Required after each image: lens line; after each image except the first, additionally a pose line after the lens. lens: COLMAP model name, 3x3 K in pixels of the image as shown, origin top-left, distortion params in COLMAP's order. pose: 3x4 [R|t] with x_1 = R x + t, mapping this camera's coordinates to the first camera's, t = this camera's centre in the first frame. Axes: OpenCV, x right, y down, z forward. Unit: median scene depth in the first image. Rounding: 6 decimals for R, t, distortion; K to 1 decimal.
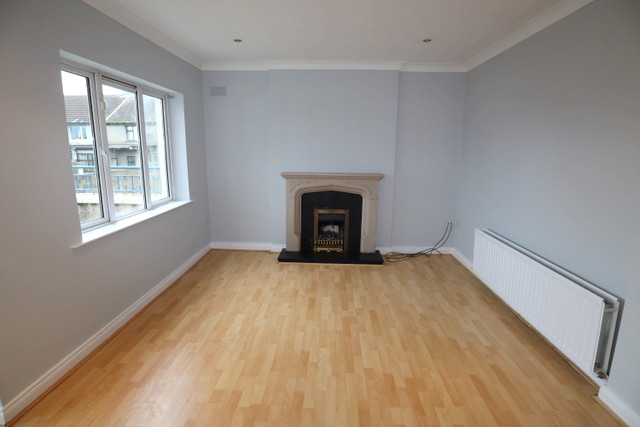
lens RADIAL K [[320.2, 0, 323.4], [0, 320.2, 211.7], [0, 0, 1]] dist [-0.043225, 0.007715]
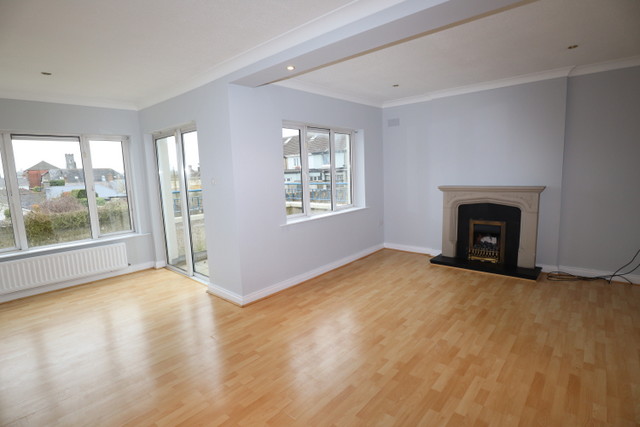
lens RADIAL K [[320.2, 0, 320.4], [0, 320.2, 213.6], [0, 0, 1]] dist [-0.043225, 0.007715]
pose [[0.769469, 0.041487, -0.637335, 0.335201], [-0.074831, 0.996871, -0.025455, 0.045865], [0.634285, 0.067280, 0.770166, -0.175832]]
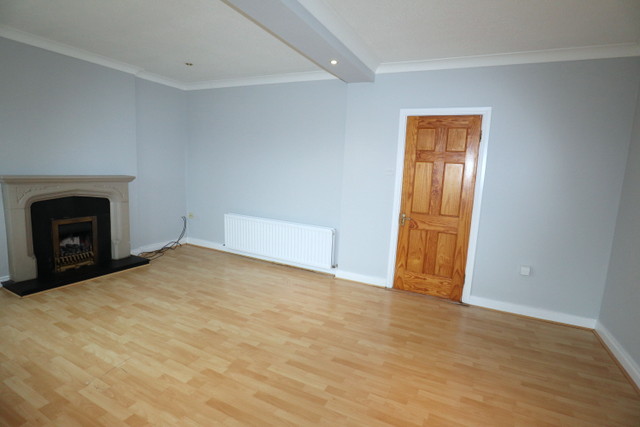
lens RADIAL K [[320.2, 0, 320.9], [0, 320.2, 209.2], [0, 0, 1]] dist [-0.043225, 0.007715]
pose [[0.410625, -0.106369, 0.905579, -0.583180], [0.124569, 0.990404, 0.059849, 0.001461], [-0.903255, 0.088231, 0.419935, 0.073321]]
